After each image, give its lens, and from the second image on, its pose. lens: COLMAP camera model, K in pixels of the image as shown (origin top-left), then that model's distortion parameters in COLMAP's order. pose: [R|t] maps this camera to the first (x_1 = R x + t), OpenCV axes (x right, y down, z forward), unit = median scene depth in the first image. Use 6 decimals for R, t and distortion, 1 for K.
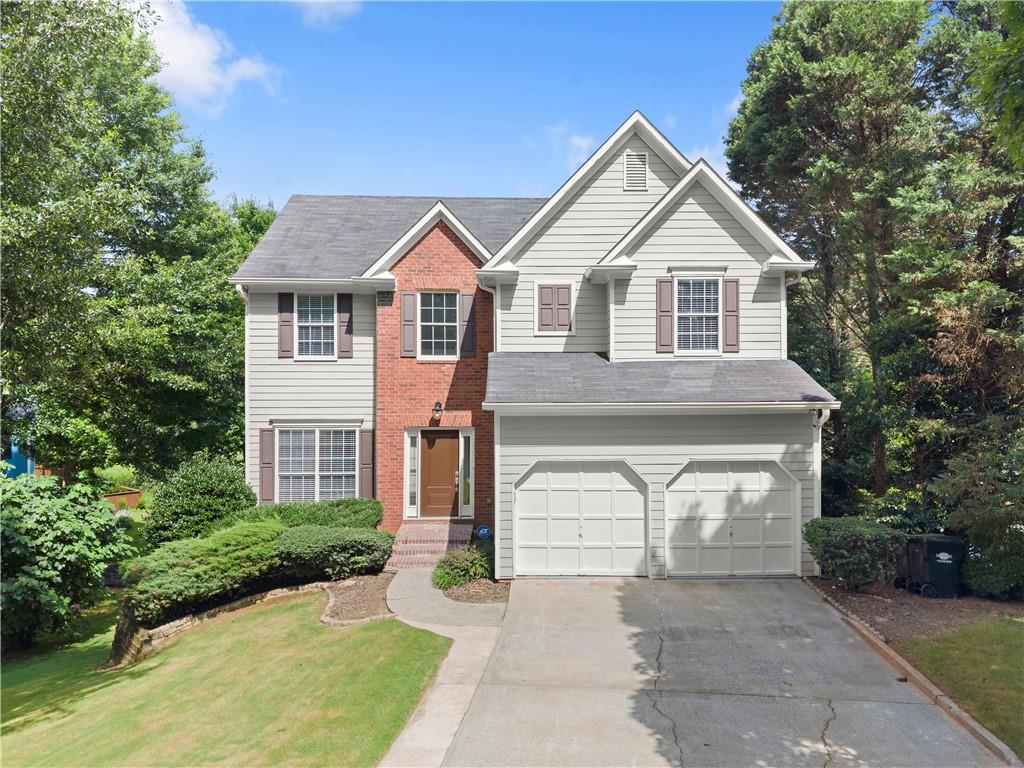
lens RADIAL K [[708.0, 0, 545.3], [0, 708.0, 382.9], [0, 0, 1]] dist [0.010556, -0.001851]
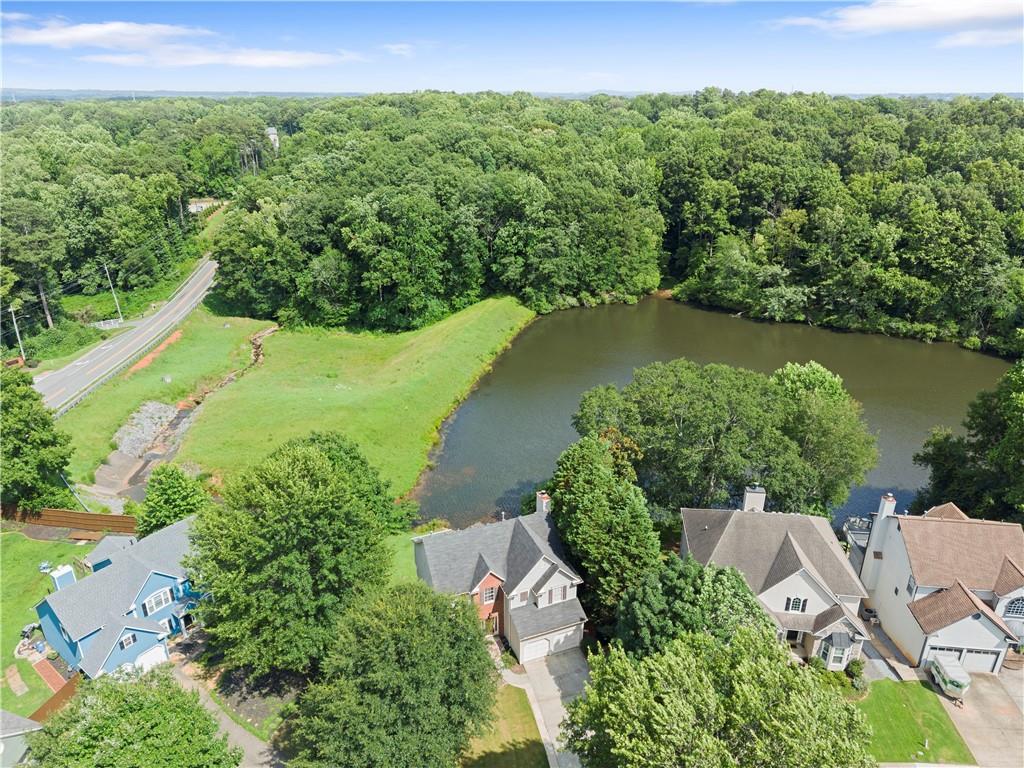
lens RADIAL K [[694.3, 0, 515.8], [0, 694.3, 380.6], [0, 0, 1]] dist [0.045195, -0.071934]
pose [[0.941142, -0.123374, 0.314692, -1.214205], [-0.014007, 0.915973, 0.400996, -3.040421], [-0.337722, -0.381802, 0.860332, -2.083124]]
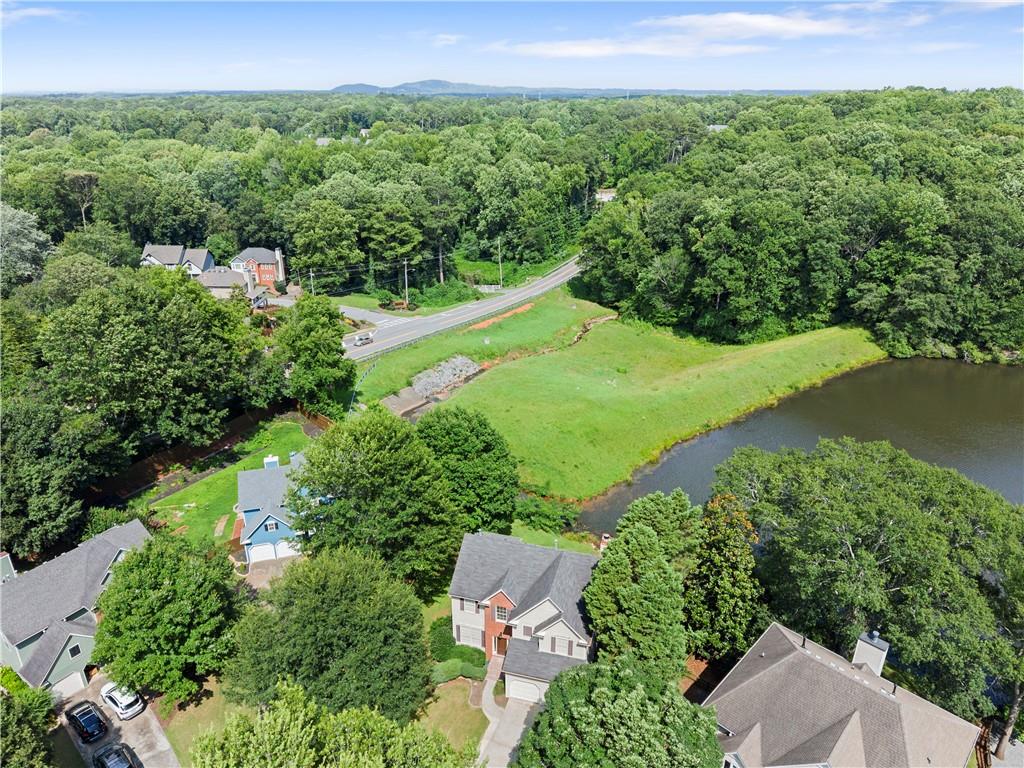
lens RADIAL K [[686.4, 0, 509.8], [0, 686.4, 389.9], [0, 0, 1]] dist [0.033461, -0.039619]
pose [[0.950026, 0.127545, -0.284926, 0.859981], [0.003974, 0.907710, 0.419579, -3.003466], [0.312146, -0.399743, 0.861841, -1.787207]]
